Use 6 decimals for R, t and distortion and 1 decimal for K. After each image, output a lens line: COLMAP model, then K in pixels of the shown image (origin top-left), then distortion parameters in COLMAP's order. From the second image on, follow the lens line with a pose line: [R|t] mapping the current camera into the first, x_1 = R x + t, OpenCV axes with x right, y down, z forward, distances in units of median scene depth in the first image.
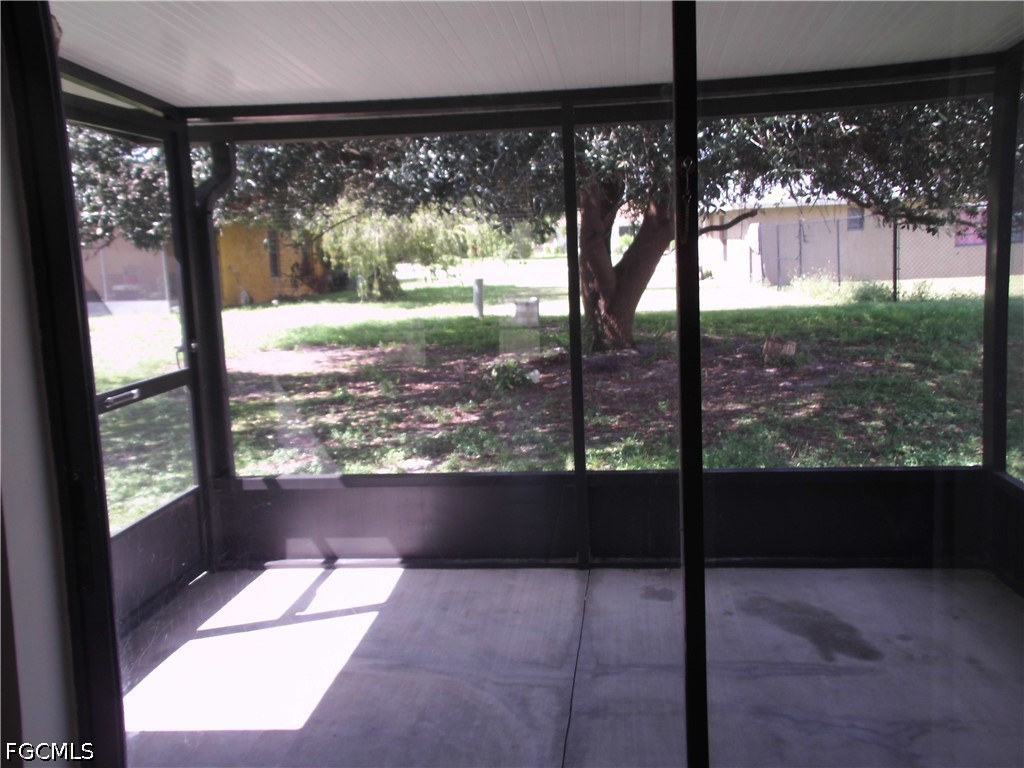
lens RADIAL K [[999.6, 0, 512.0], [0, 999.6, 384.0], [0, 0, 1]] dist [0.133131, 0.007452]
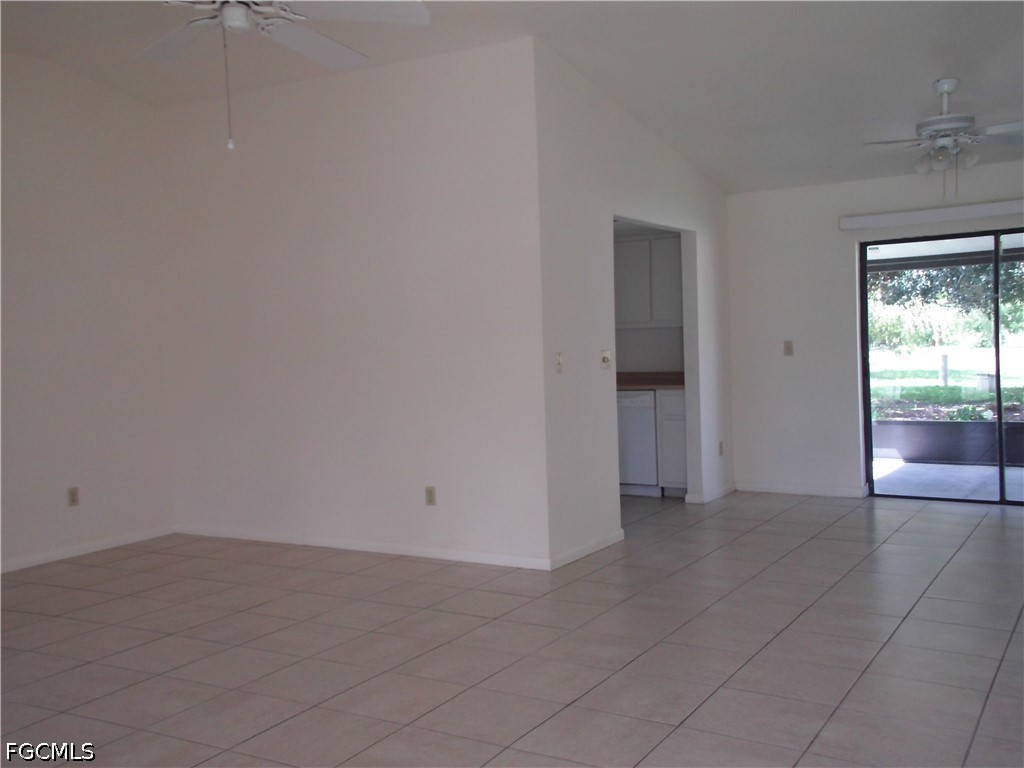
lens RADIAL K [[999.6, 0, 512.0], [0, 999.6, 384.0], [0, 0, 1]] dist [0.133131, 0.007452]
pose [[0.908577, 0.027452, -0.416815, 0.023206], [-0.064616, 0.995064, -0.075314, 0.146344], [0.412690, 0.095362, 0.905866, -0.872018]]
